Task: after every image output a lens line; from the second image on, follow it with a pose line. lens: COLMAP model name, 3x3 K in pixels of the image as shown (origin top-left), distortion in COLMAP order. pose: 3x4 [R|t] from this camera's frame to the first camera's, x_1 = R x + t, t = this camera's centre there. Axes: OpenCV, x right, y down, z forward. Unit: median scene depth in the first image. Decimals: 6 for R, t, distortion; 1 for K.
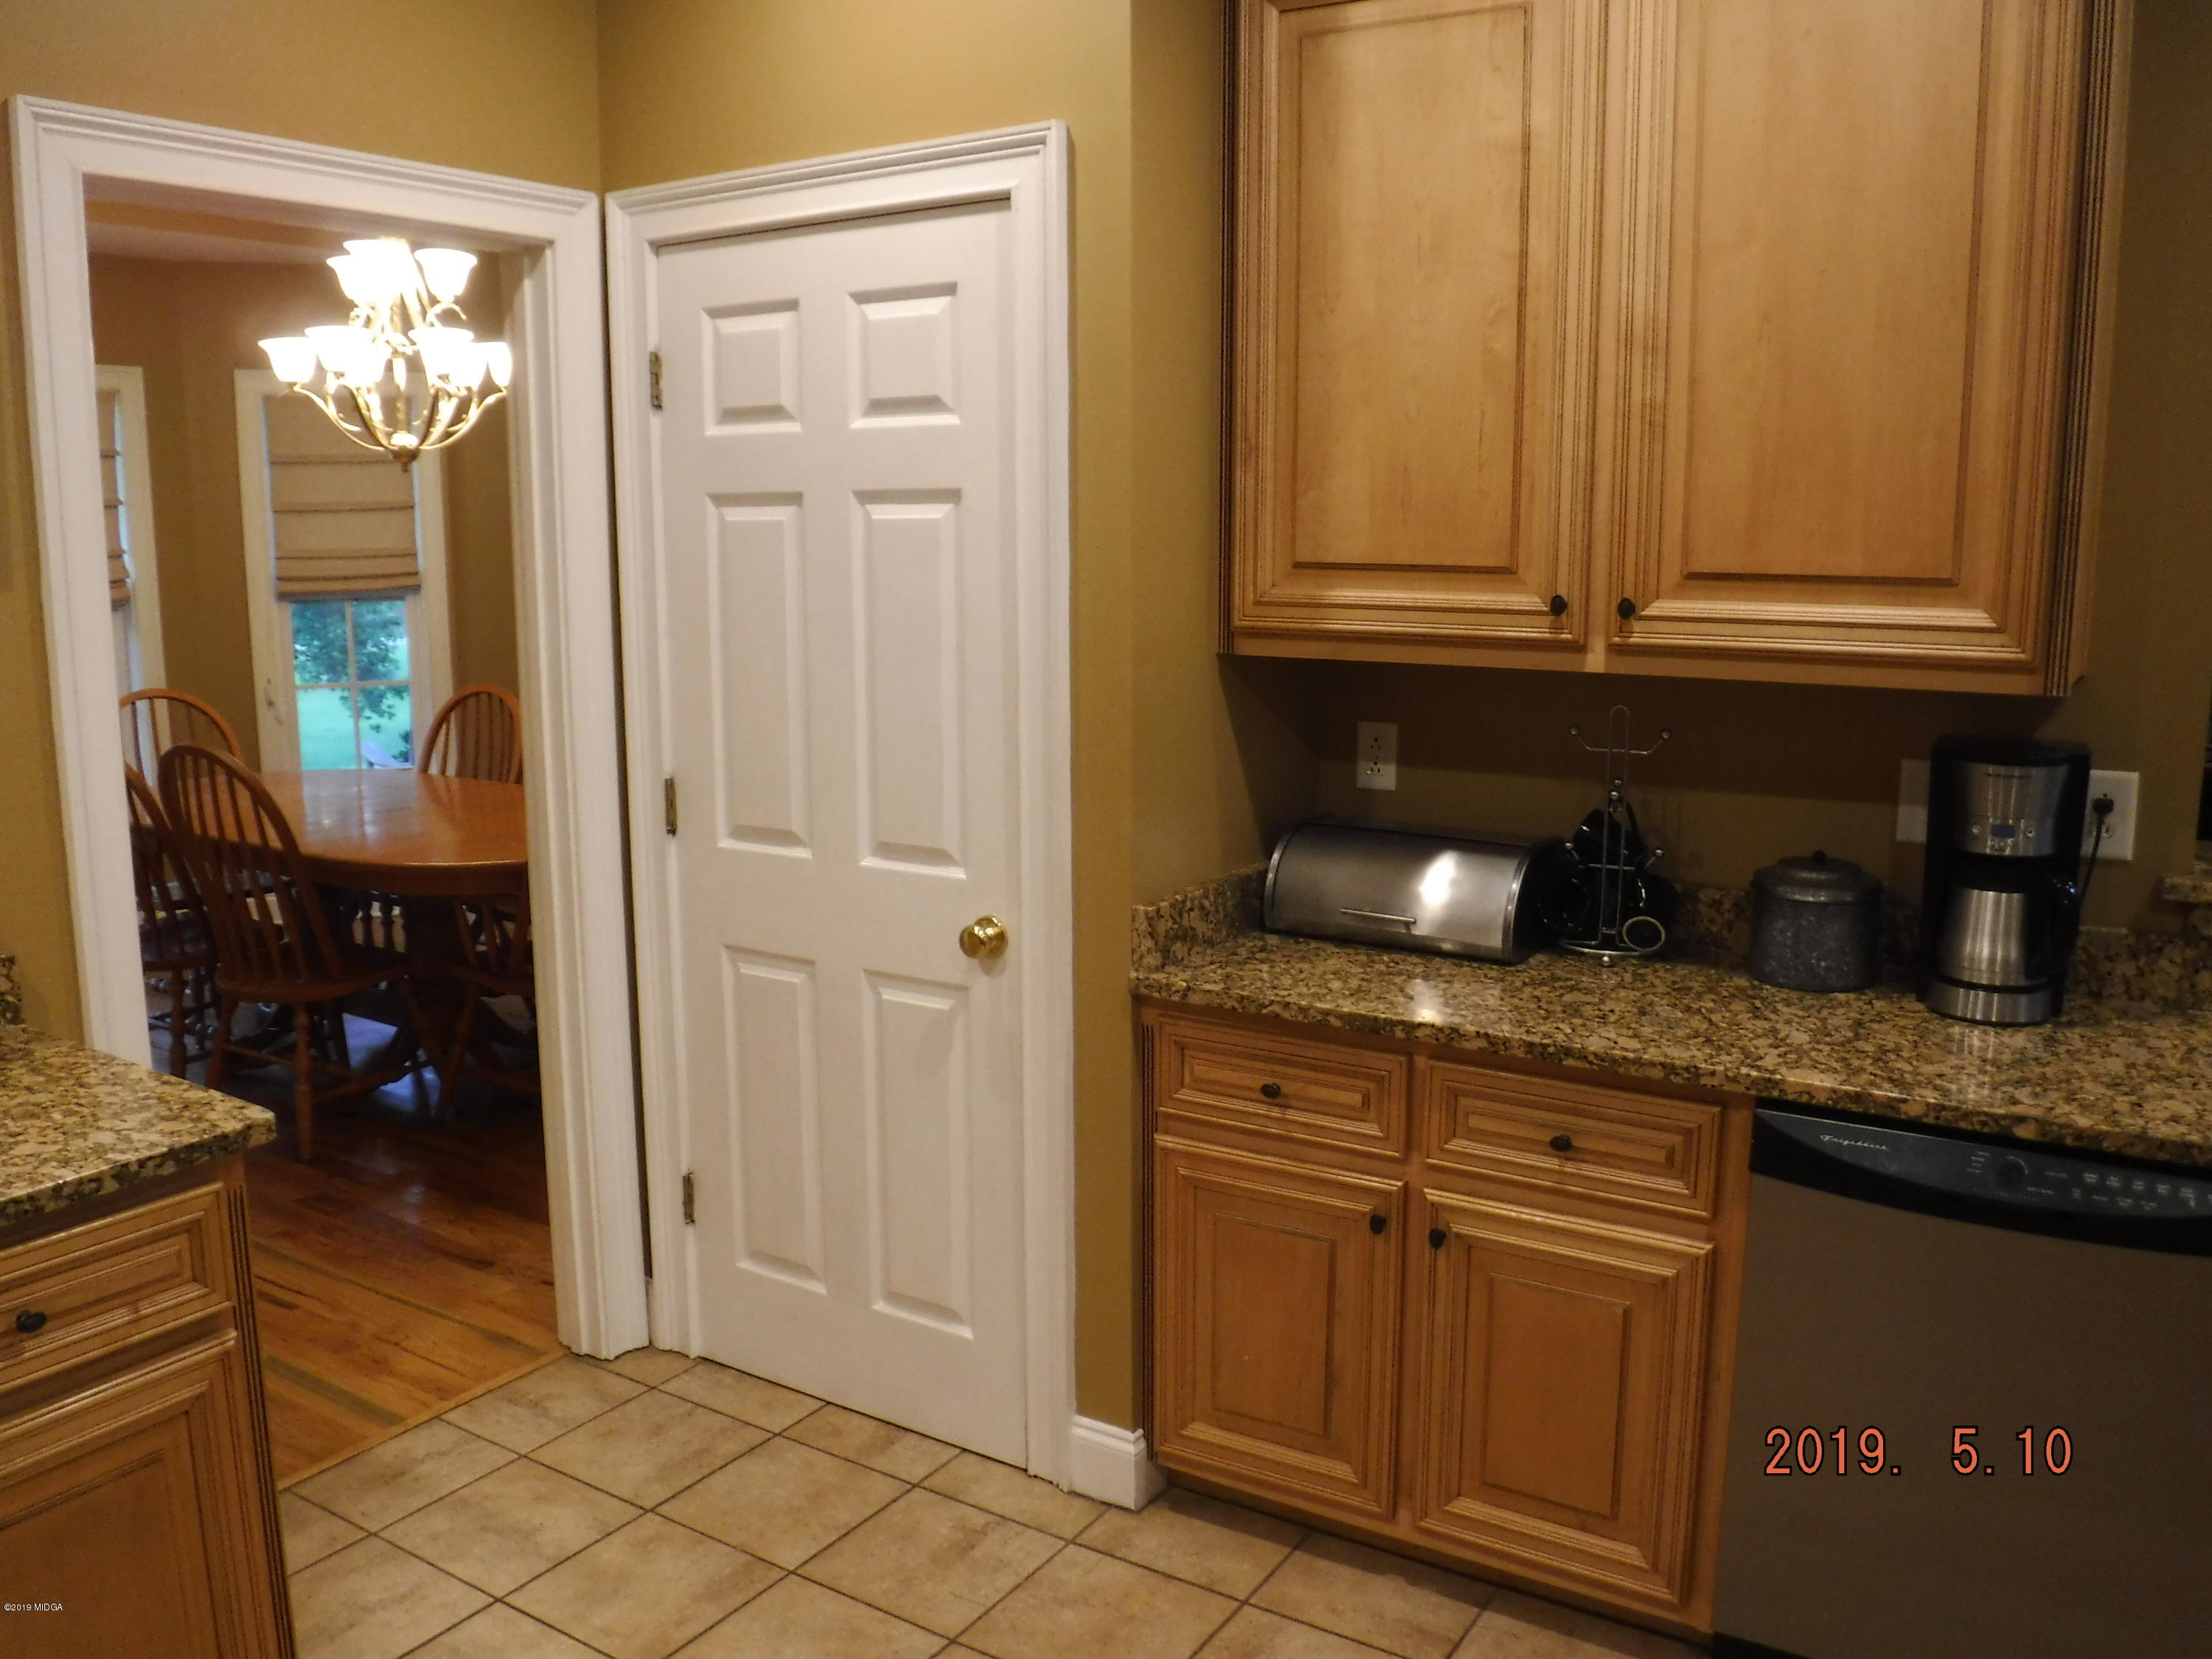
lens RADIAL K [[1805.7, 0, 1085.3], [0, 1805.7, 833.8], [0, 0, 1]] dist [-0.109952, 0.040570]
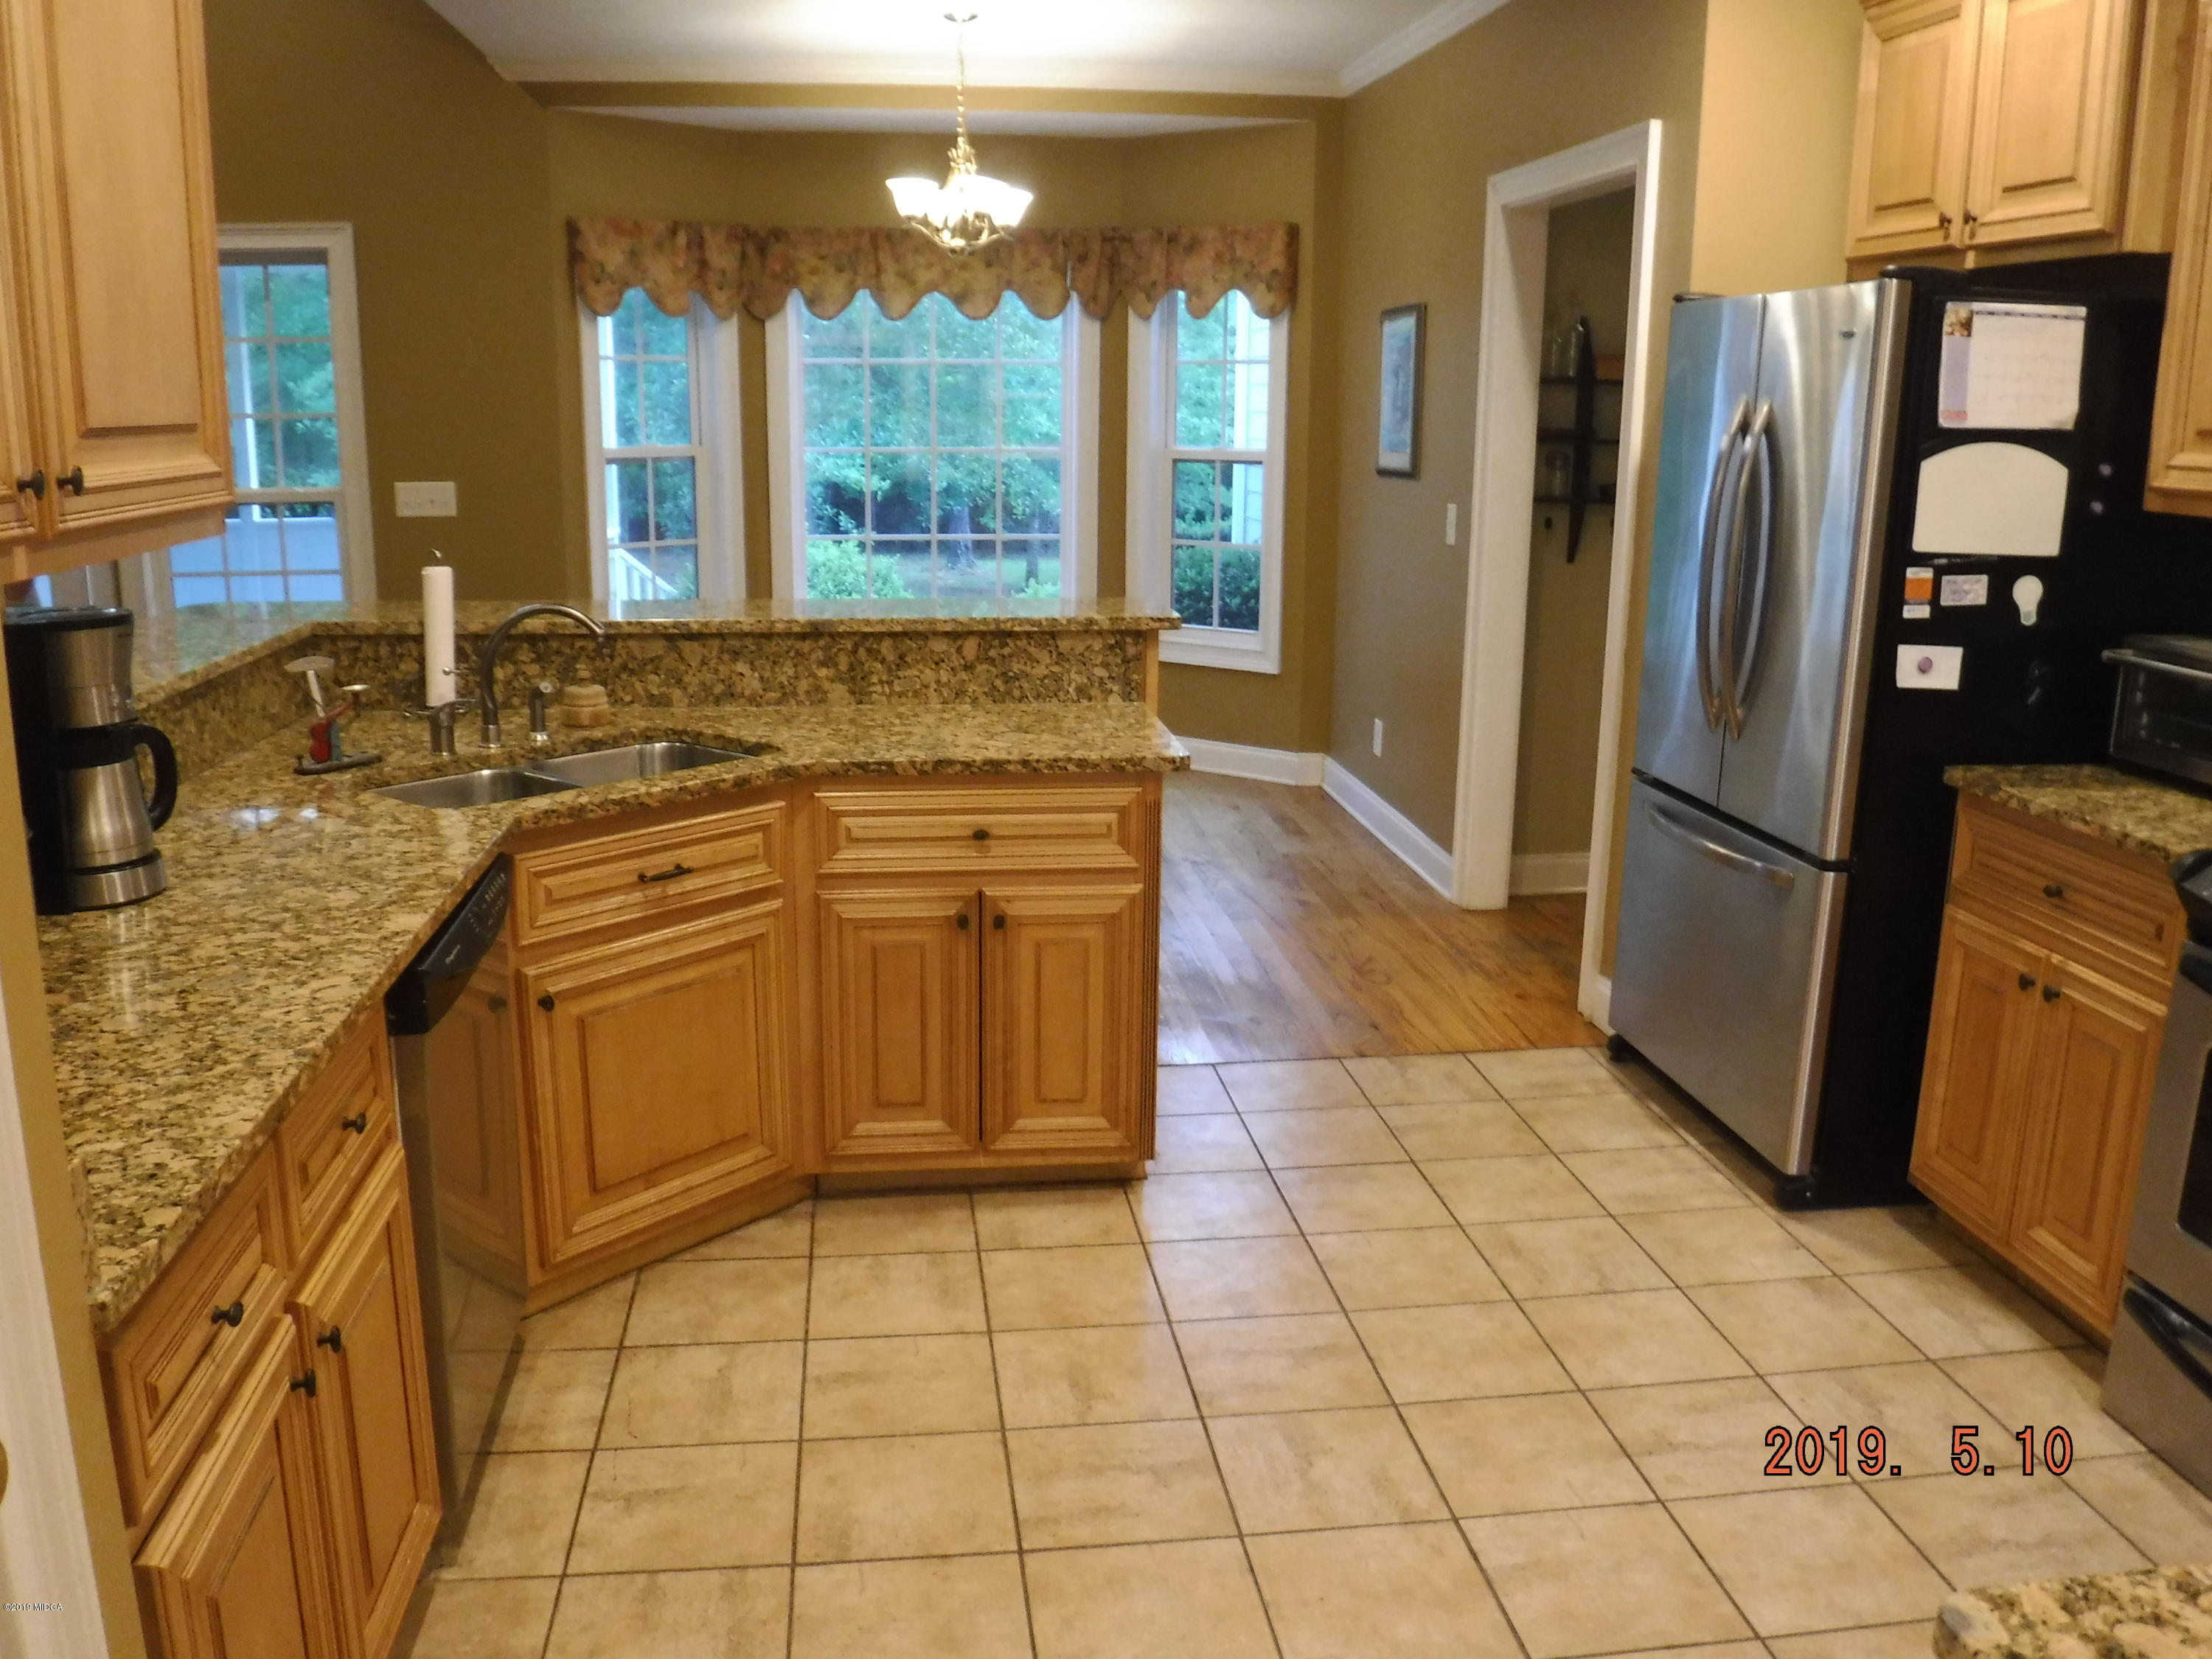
lens RADIAL K [[1805.7, 0, 1087.6], [0, 1805.7, 835.1], [0, 0, 1]] dist [-0.109952, 0.040570]
pose [[-0.641770, -0.181639, 0.745076, -0.491624], [0.128391, 0.932387, 0.337892, -0.169062], [-0.756074, 0.312510, -0.575057, 1.078307]]
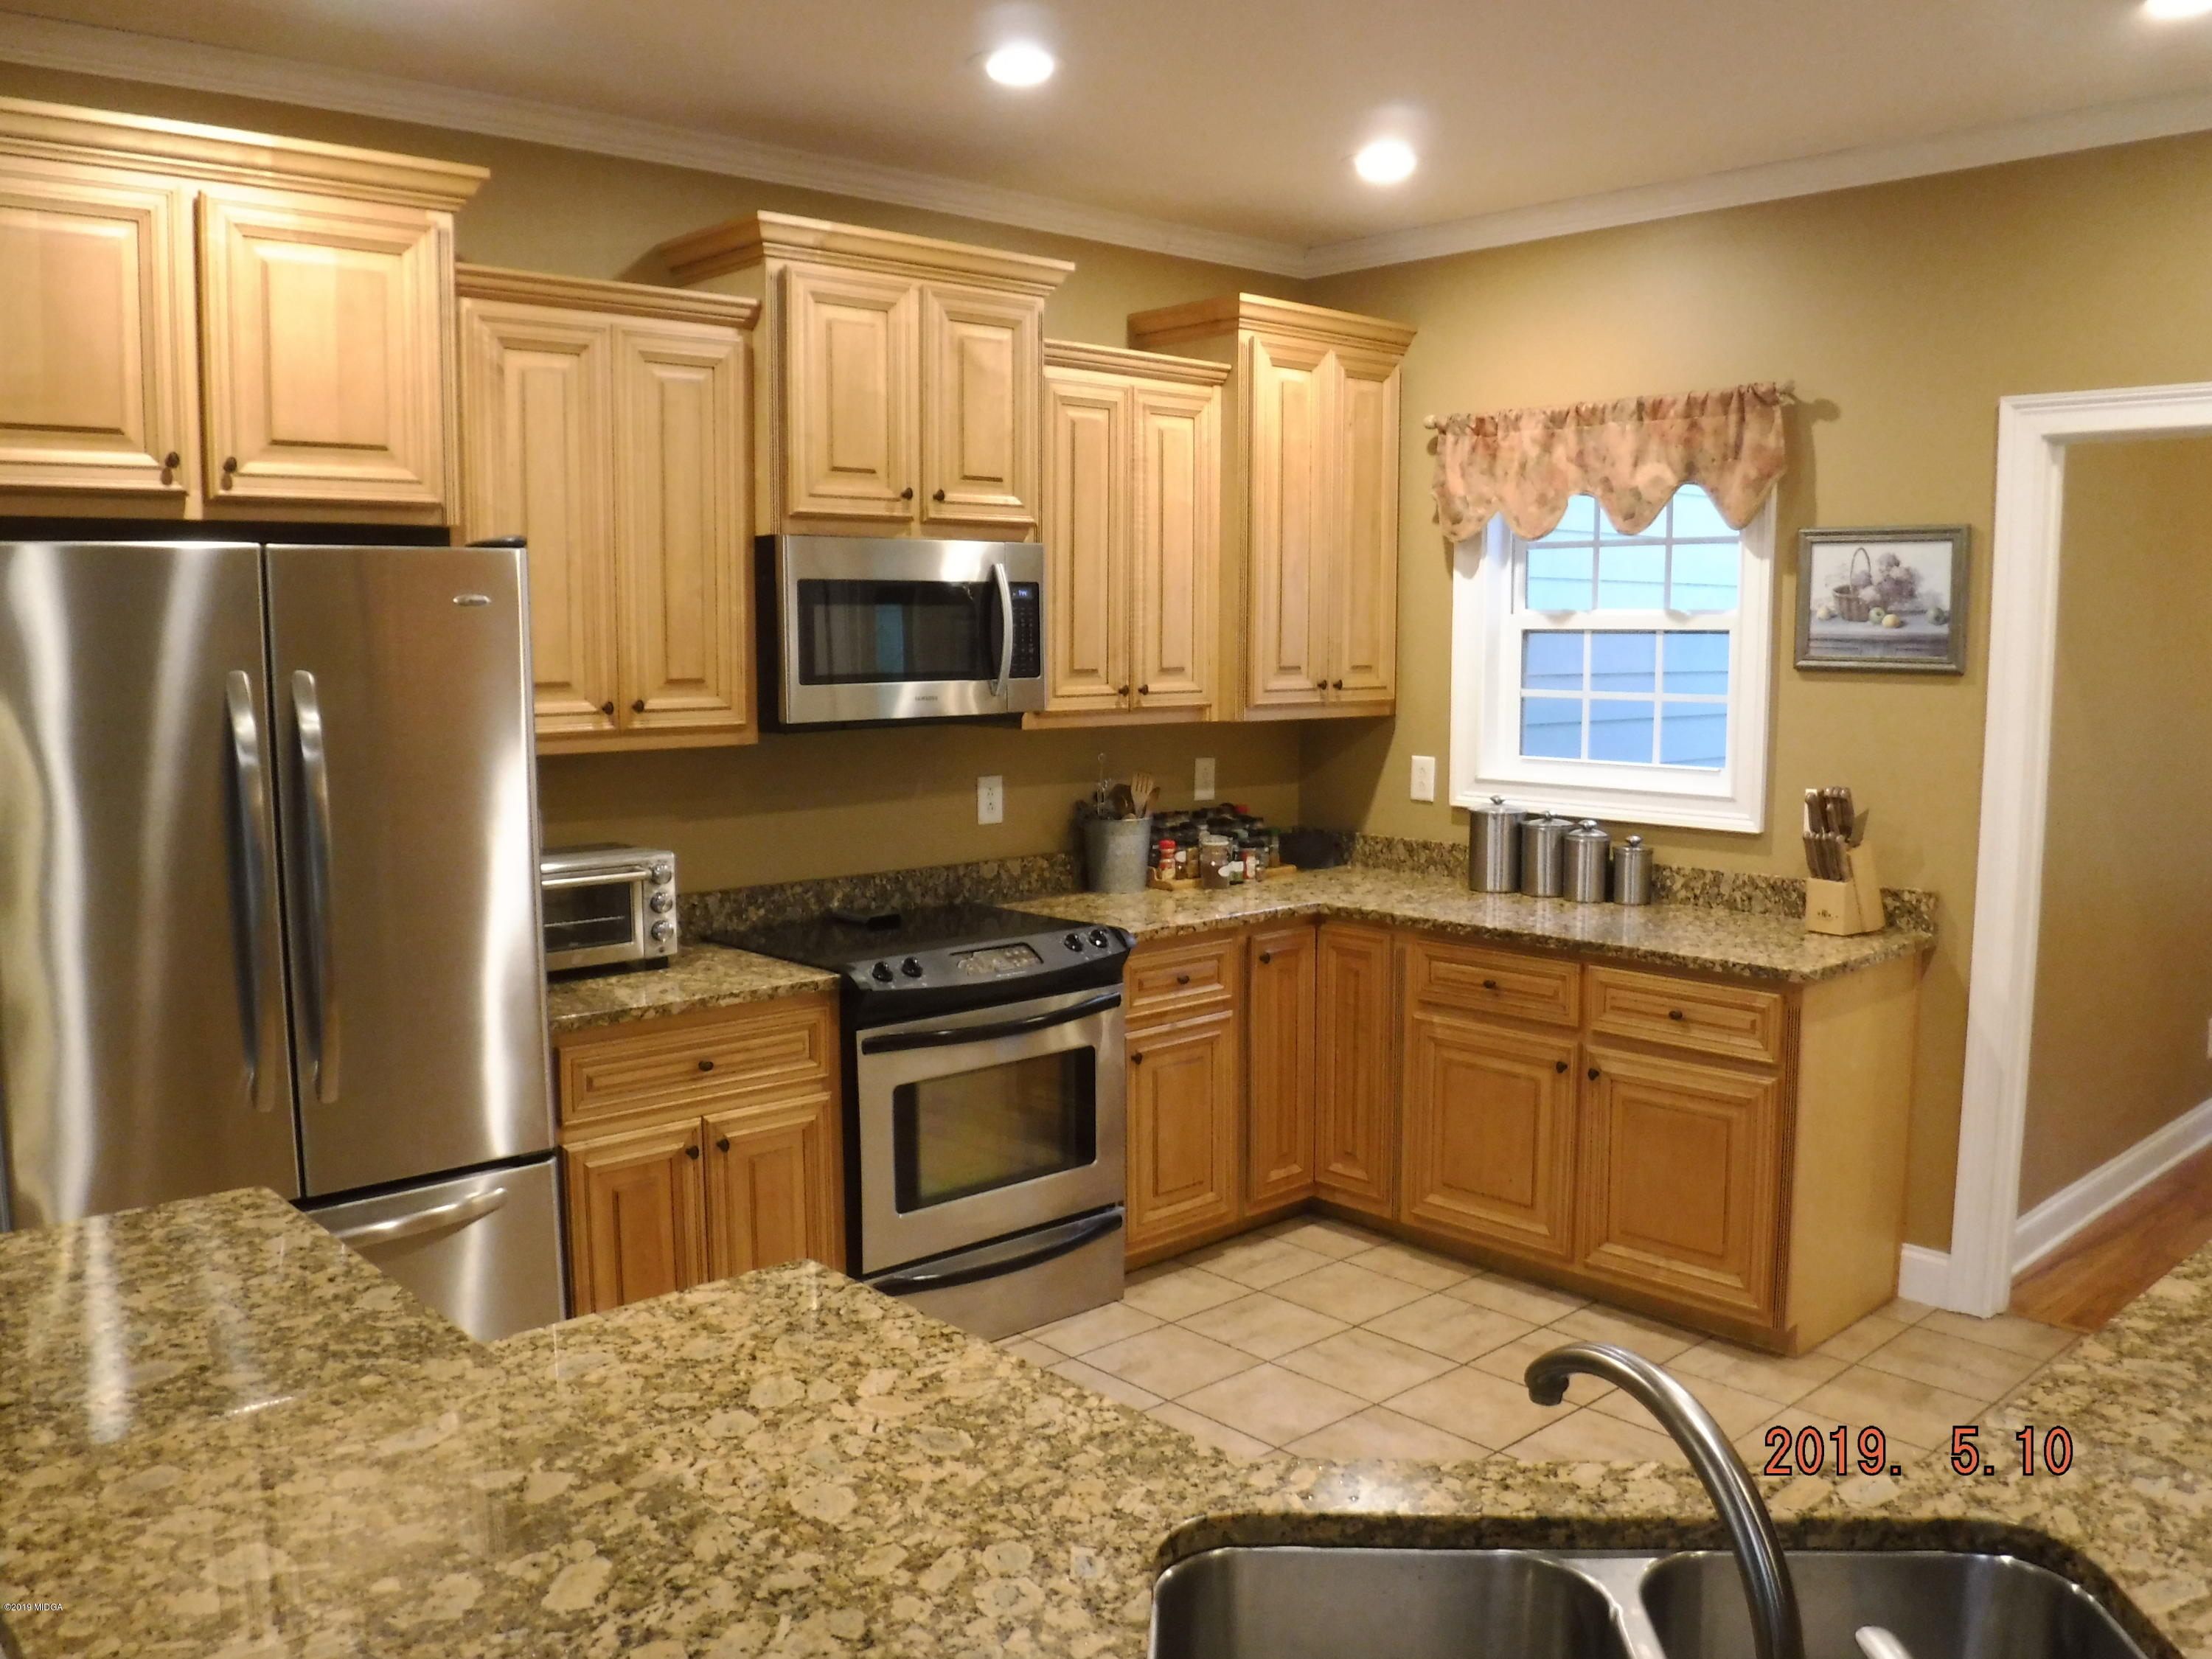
lens RADIAL K [[1805.7, 0, 1077.4], [0, 1805.7, 834.5], [0, 0, 1]] dist [-0.109952, 0.040570]
pose [[-0.257761, 0.114775, -0.959367, 1.160865], [-0.165268, 0.973049, 0.160816, -0.116233], [0.951969, 0.200005, -0.231846, 0.531319]]
